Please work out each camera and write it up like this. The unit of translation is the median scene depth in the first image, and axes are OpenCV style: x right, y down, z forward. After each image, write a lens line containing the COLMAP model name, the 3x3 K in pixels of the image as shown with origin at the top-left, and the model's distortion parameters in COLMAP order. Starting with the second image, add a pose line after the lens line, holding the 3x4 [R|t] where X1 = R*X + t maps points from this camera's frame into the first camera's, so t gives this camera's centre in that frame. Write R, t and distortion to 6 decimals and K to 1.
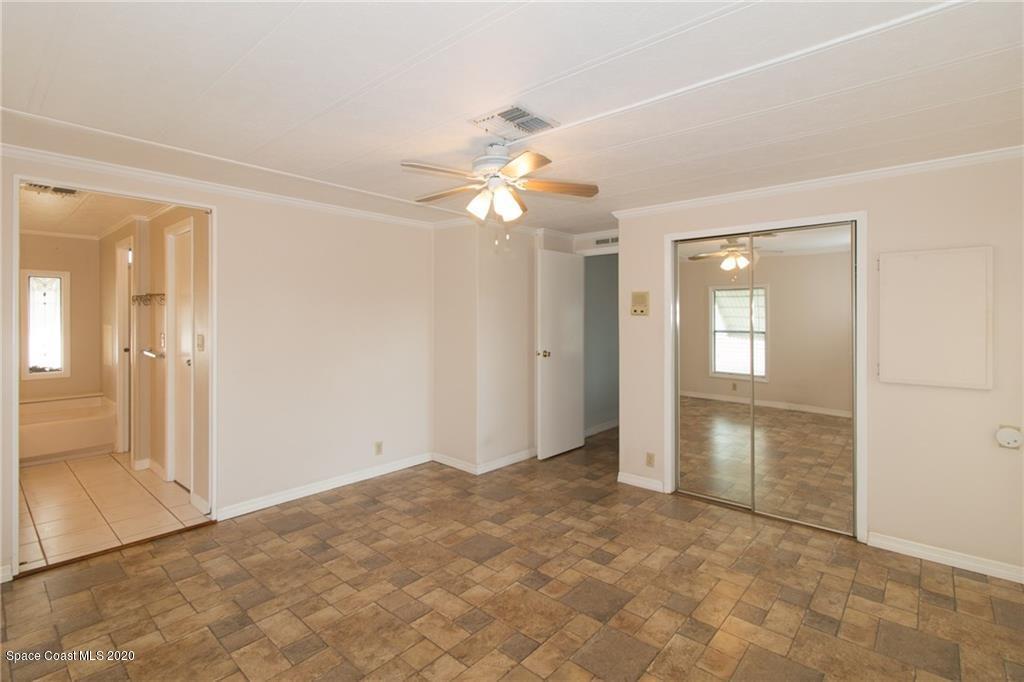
lens RADIAL K [[479.8, 0, 510.6], [0, 479.8, 331.1], [0, 0, 1]] dist [-0.002855, -0.000138]
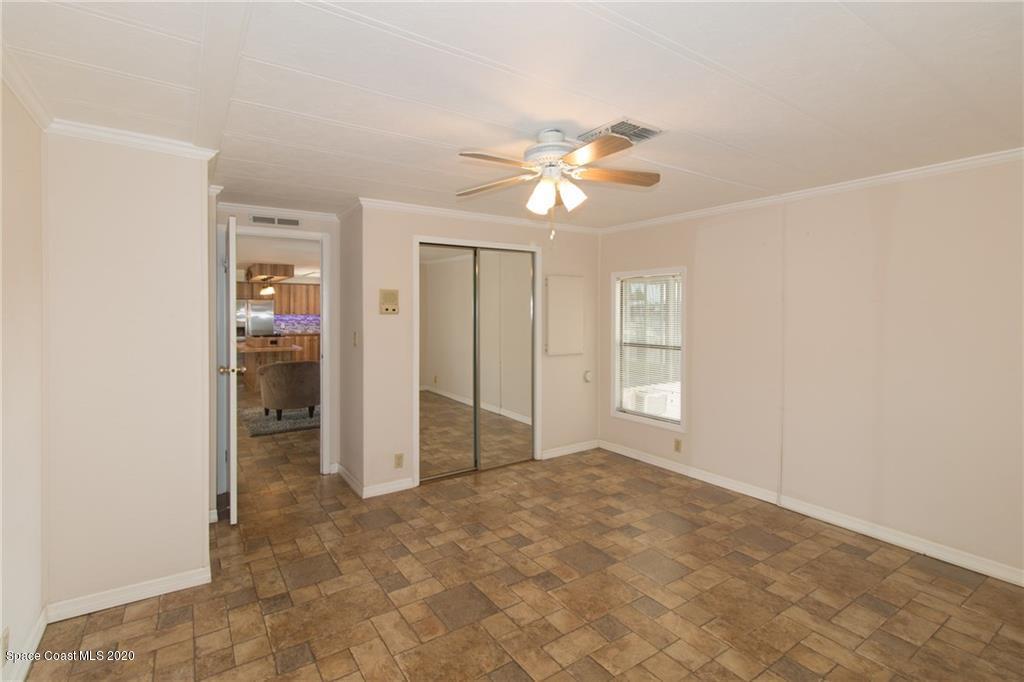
lens RADIAL K [[475.2, 0, 514.9], [0, 475.2, 318.0], [0, 0, 1]] dist [0.009965, -0.006371]
pose [[0.250412, -0.009022, 0.968097, -0.782744], [0.031367, 0.999507, 0.001202, -0.022934], [-0.967631, 0.030066, 0.250572, 0.687245]]
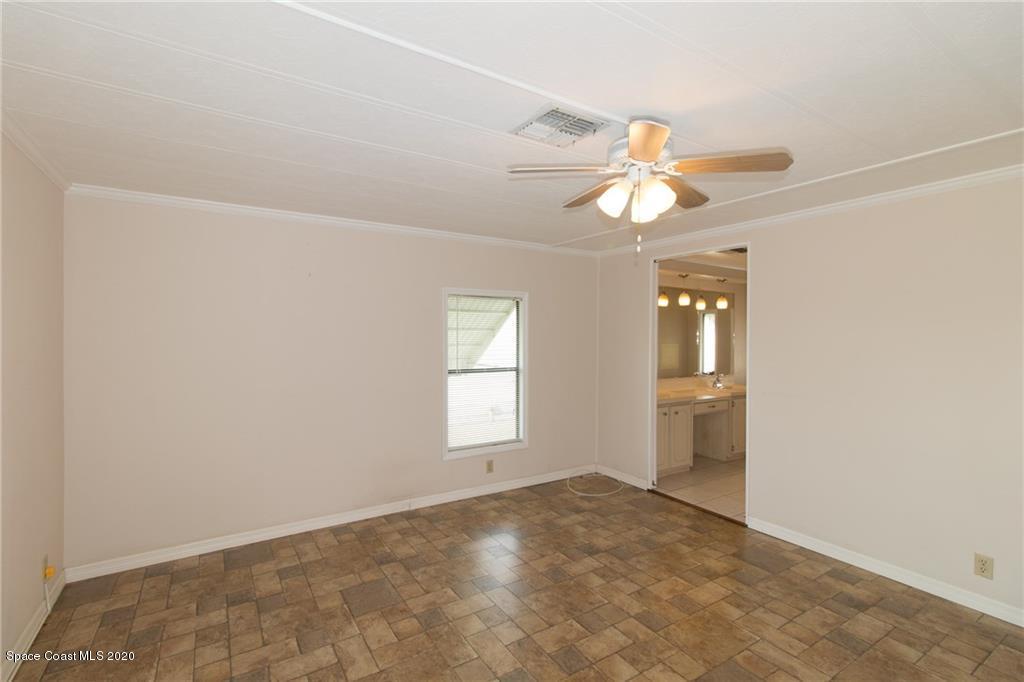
lens RADIAL K [[471.3, 0, 512.0], [0, 471.3, 341.0], [0, 0, 1]] dist [-0.001044, -0.000207]
pose [[-0.278868, 0.008632, -0.960291, 0.637761], [-0.038088, 0.999073, 0.020041, -0.036347], [0.959574, 0.042164, -0.278281, 0.835086]]
